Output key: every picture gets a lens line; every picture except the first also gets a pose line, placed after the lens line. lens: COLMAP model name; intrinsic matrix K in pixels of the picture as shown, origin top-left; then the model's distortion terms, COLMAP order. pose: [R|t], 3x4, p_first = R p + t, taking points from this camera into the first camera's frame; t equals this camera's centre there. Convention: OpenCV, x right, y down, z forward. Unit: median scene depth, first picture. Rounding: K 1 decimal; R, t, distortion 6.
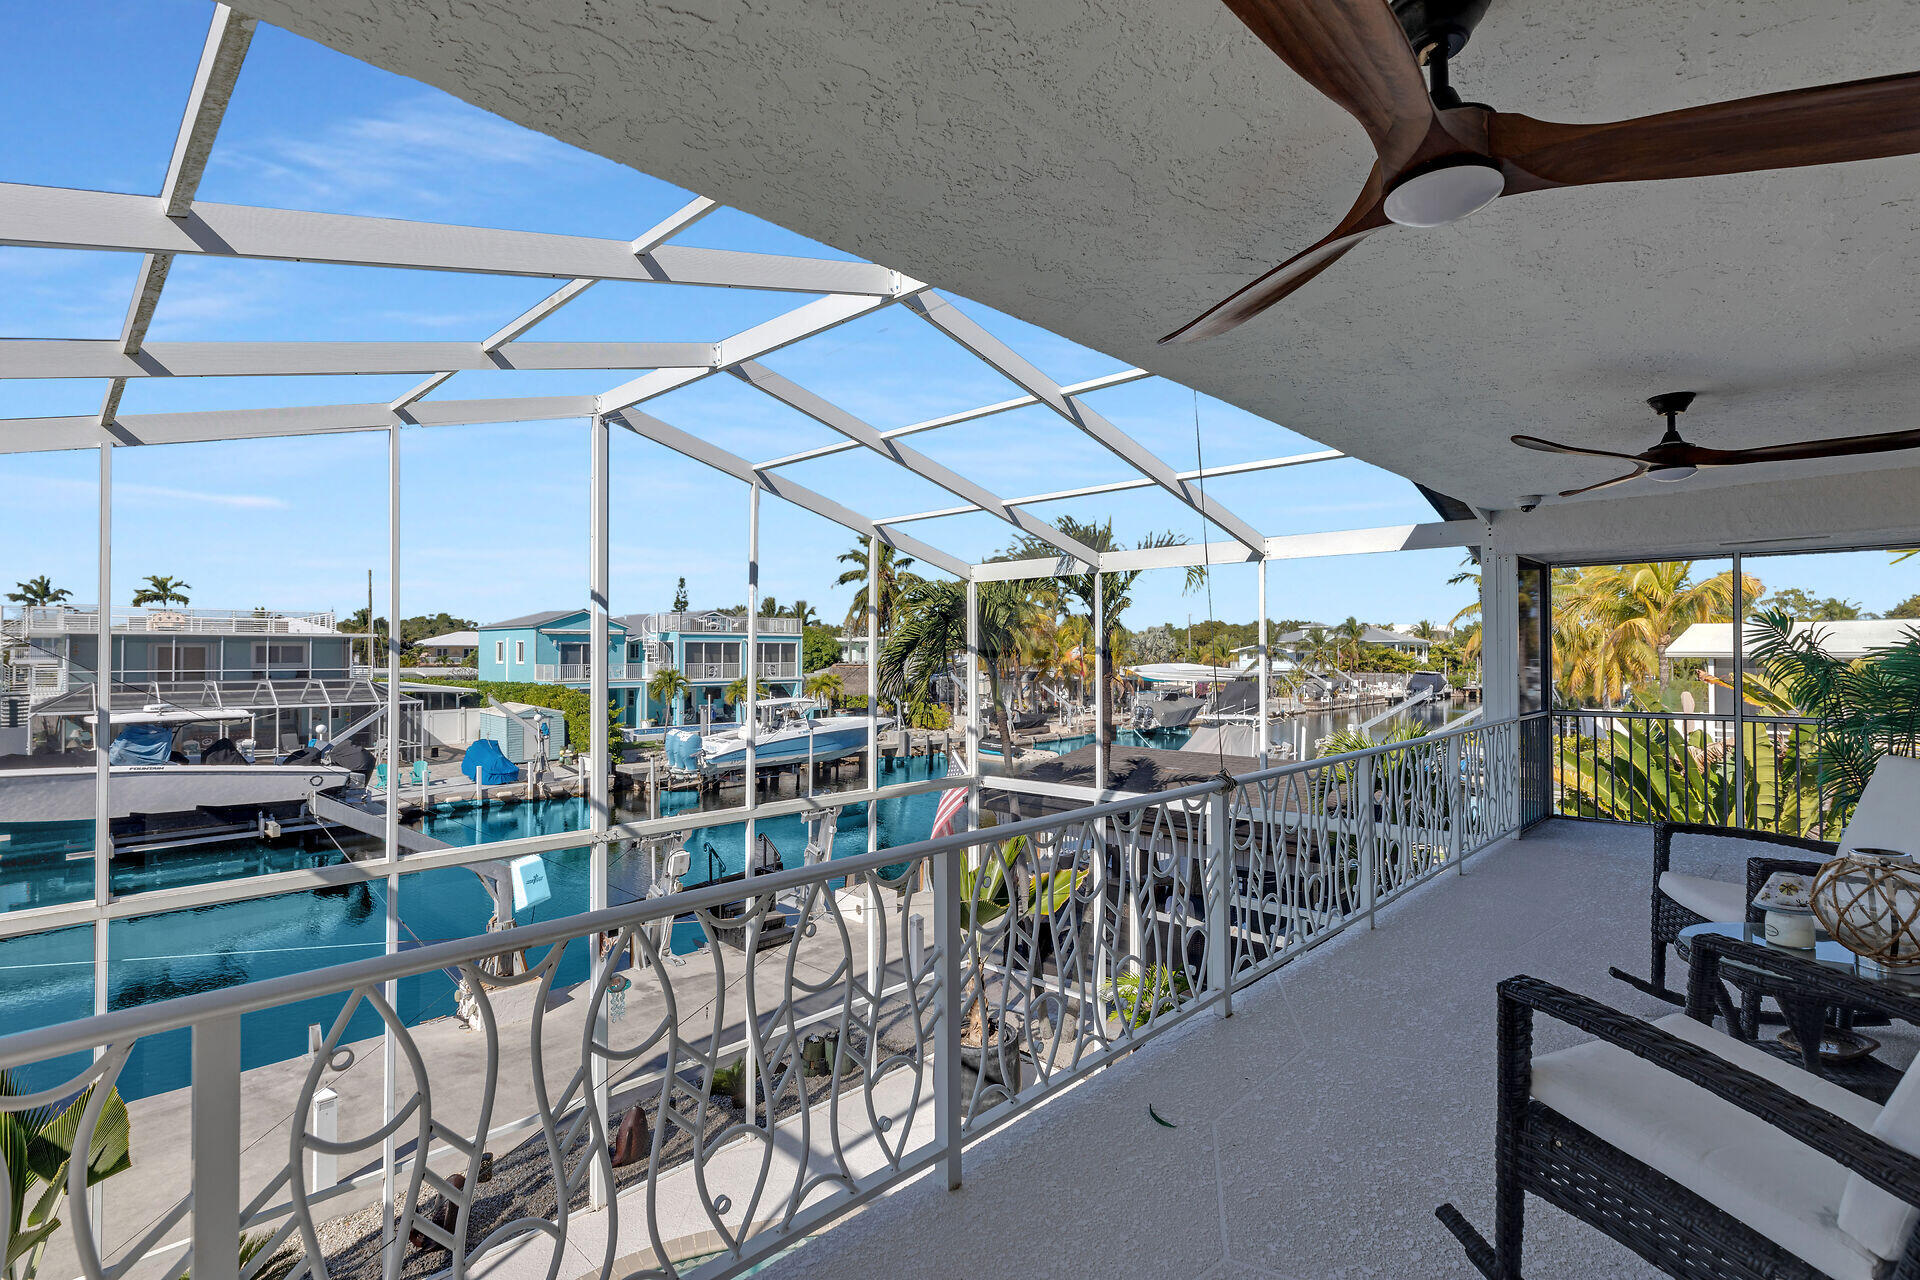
lens RADIAL K [[907.2, 0, 960.0], [0, 907.2, 640.0], [0, 0, 1]] dist [0.002916, 0.000225]
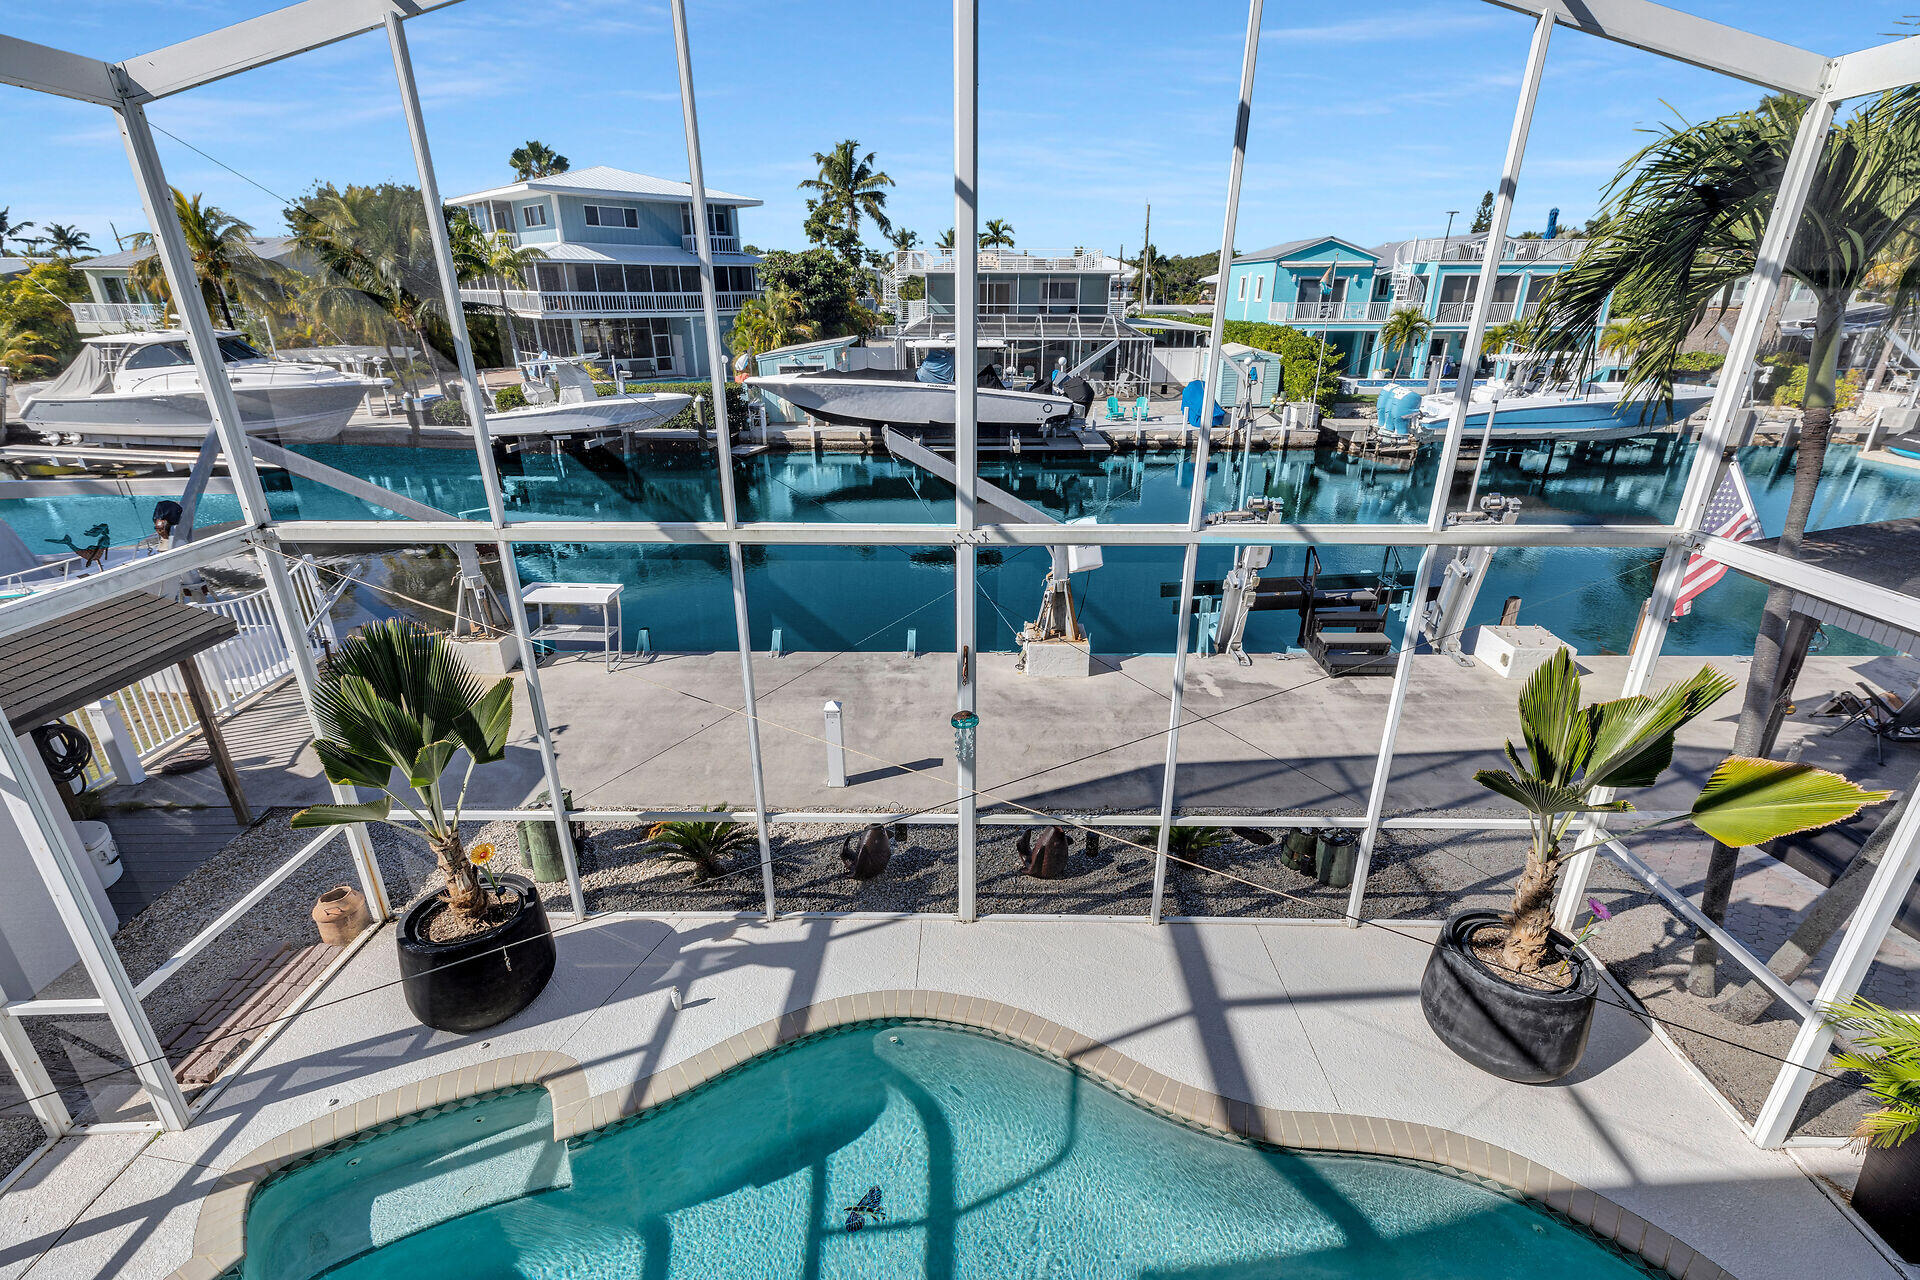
lens RADIAL K [[867.7, 0, 955.8], [0, 867.7, 637.1], [0, 0, 1]] dist [0.002663, -0.000019]
pose [[0.686007, 0.270997, -0.675244, 0.025075], [0.008627, 0.924955, 0.379978, 0.003332], [0.727544, -0.266493, 0.632188, 0.106668]]
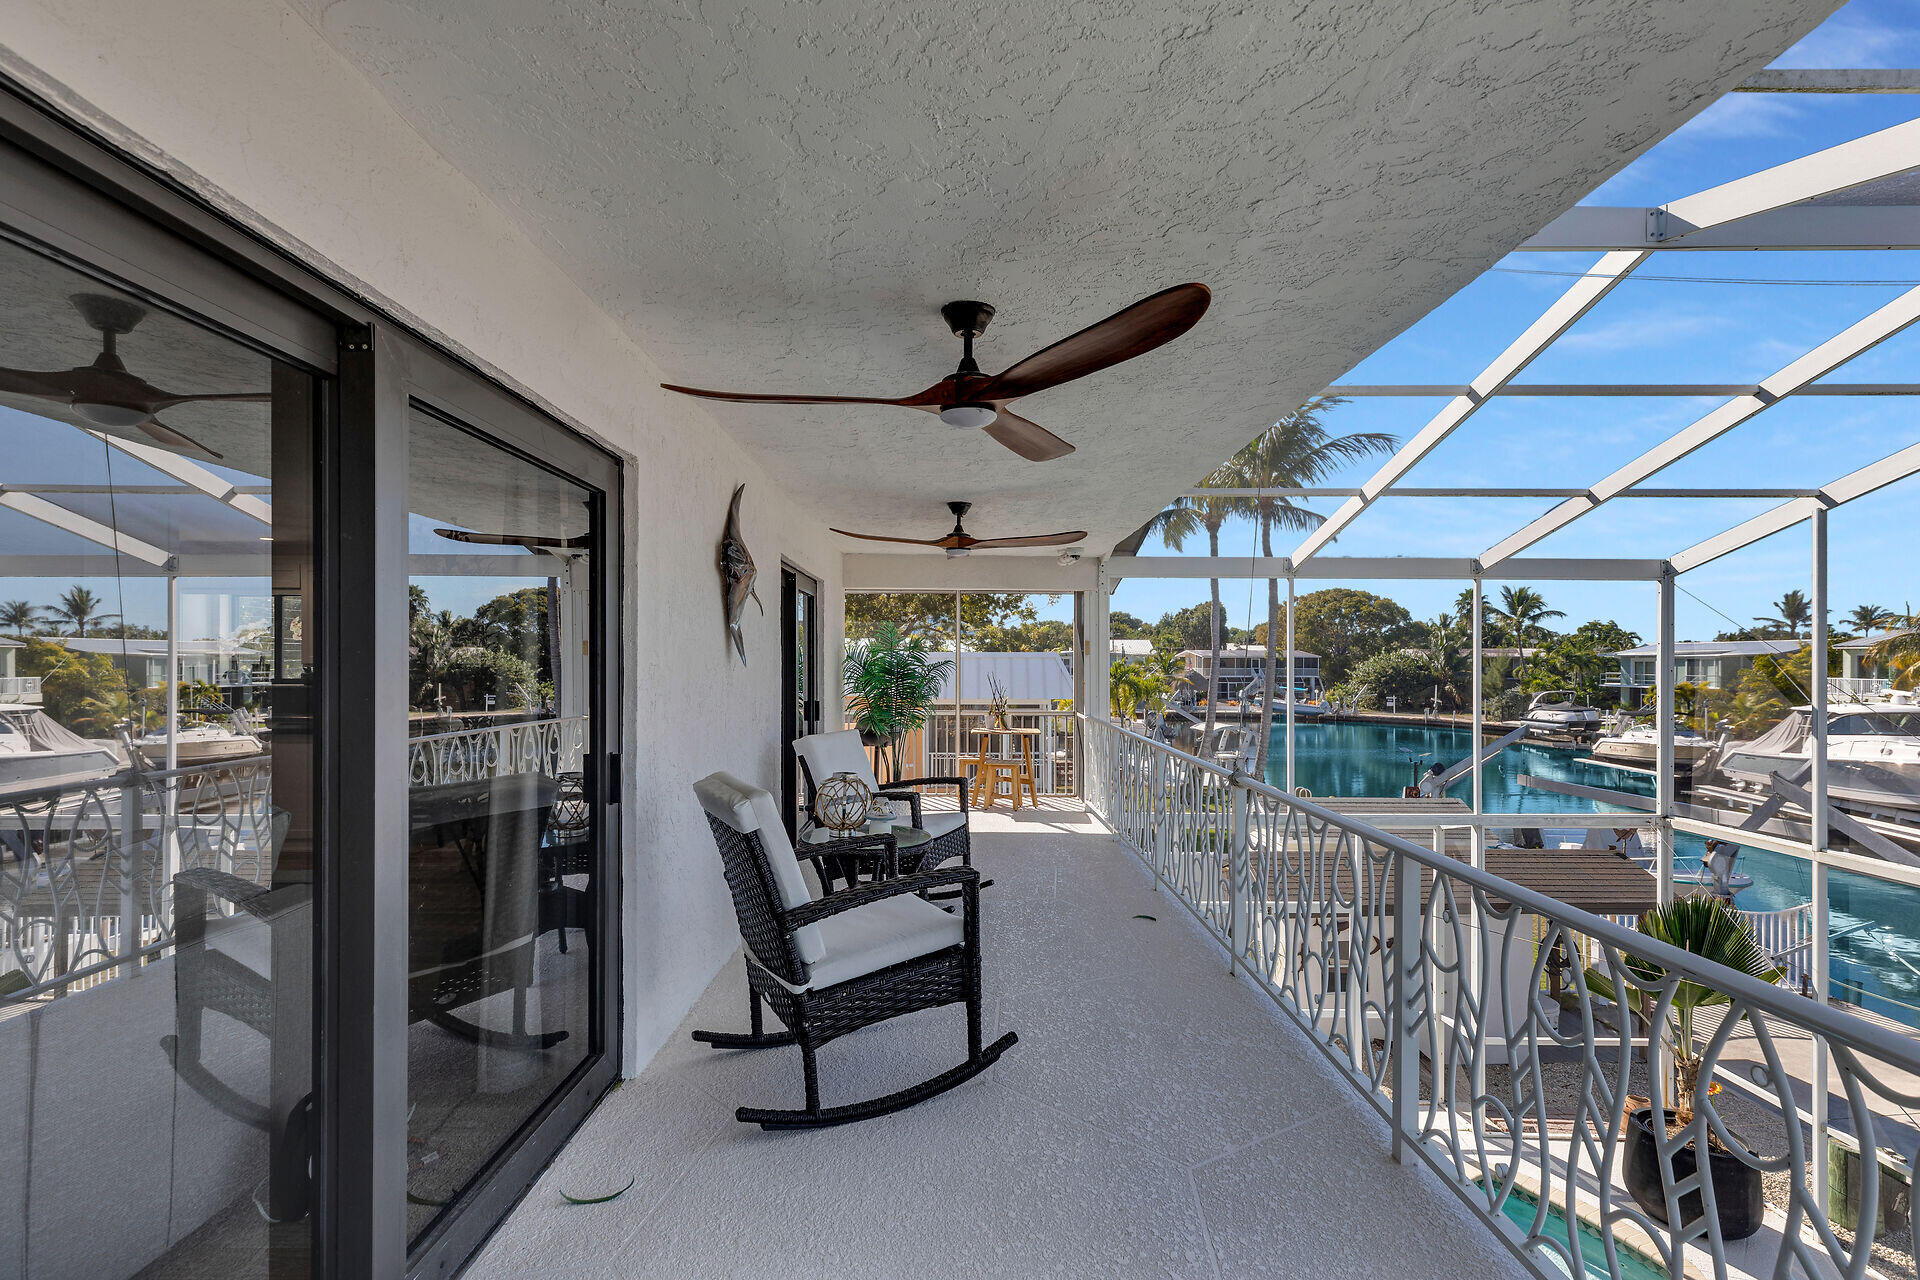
lens RADIAL K [[873.0, 0, 971.2], [0, 873.0, 663.1], [0, 0, 1]] dist [0.001739, 0.000105]
pose [[-0.710916, -0.000094, -0.703277, 0.130685], [0.006132, 0.999961, -0.006333, 0.001429], [0.703250, -0.008815, -0.710887, 0.155756]]
